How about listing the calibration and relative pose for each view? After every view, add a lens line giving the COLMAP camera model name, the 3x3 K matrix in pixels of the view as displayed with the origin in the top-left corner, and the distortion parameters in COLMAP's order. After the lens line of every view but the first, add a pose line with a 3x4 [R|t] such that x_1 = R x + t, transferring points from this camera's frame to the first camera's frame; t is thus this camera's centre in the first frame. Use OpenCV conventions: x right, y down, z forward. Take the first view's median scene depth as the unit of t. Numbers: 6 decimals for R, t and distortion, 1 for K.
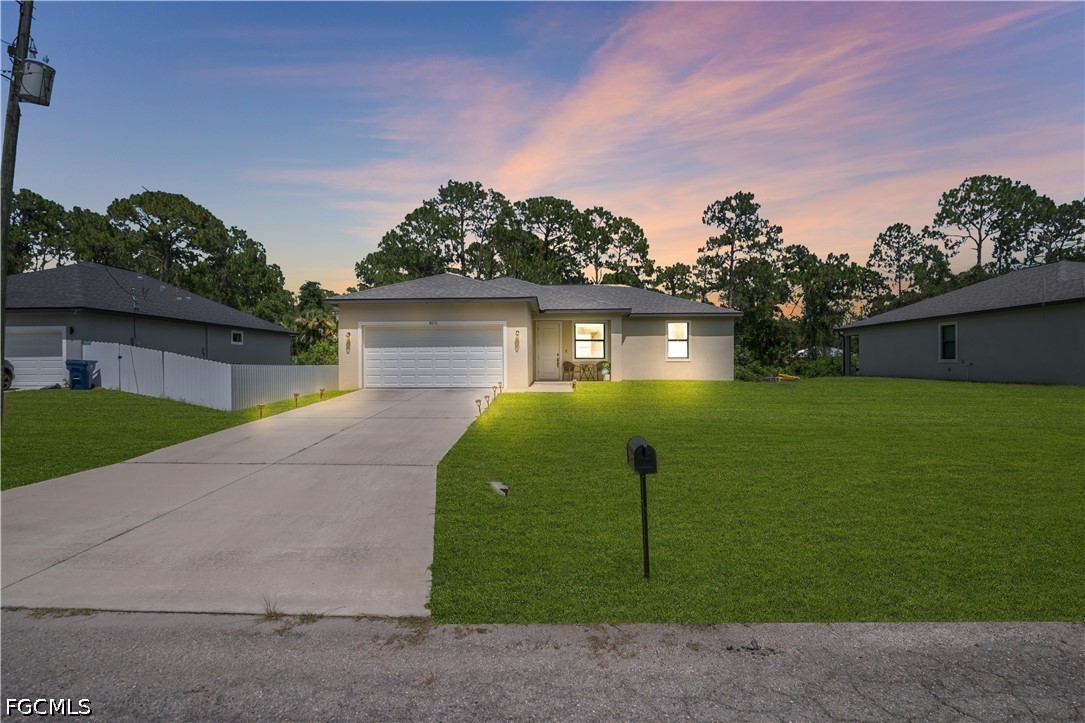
lens RADIAL K [[530.5, 0, 543.3], [0, 530.5, 371.4], [0, 0, 1]] dist [-0.052420, 0.017696]
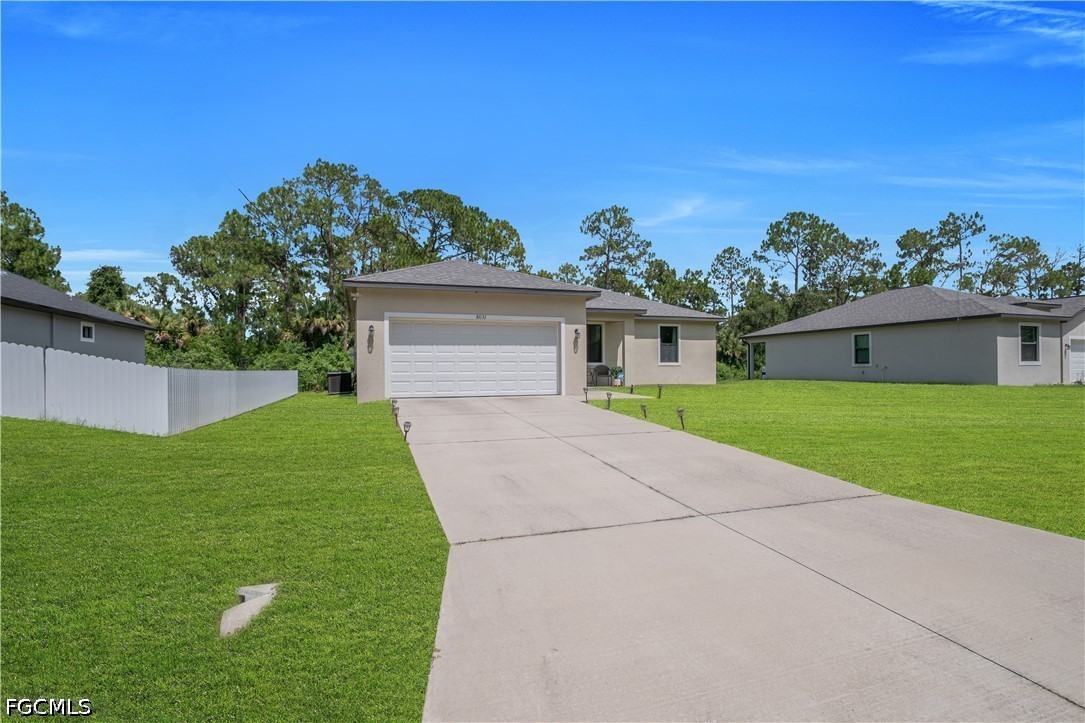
lens RADIAL K [[530.5, 0, 543.3], [0, 530.5, 371.4], [0, 0, 1]] dist [-0.052420, 0.017696]
pose [[0.937599, -0.002793, 0.347708, -0.145485], [0.007171, 0.999910, -0.011304, 0.000997], [-0.347645, 0.013092, 0.937535, 0.072303]]
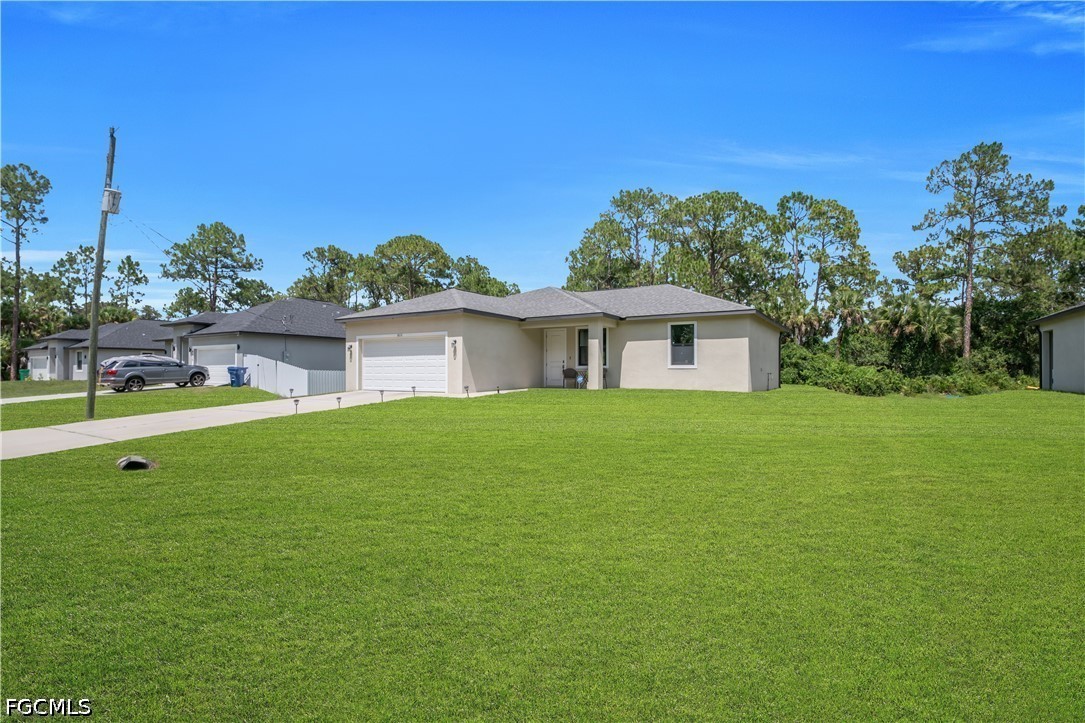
lens RADIAL K [[530.5, 0, 543.3], [0, 530.5, 371.4], [0, 0, 1]] dist [-0.052420, 0.017696]
pose [[0.861352, 0.003632, -0.507996, 0.236610], [-0.010252, 0.999895, -0.010234, -0.001155], [0.507906, 0.014023, 0.861298, 0.057351]]
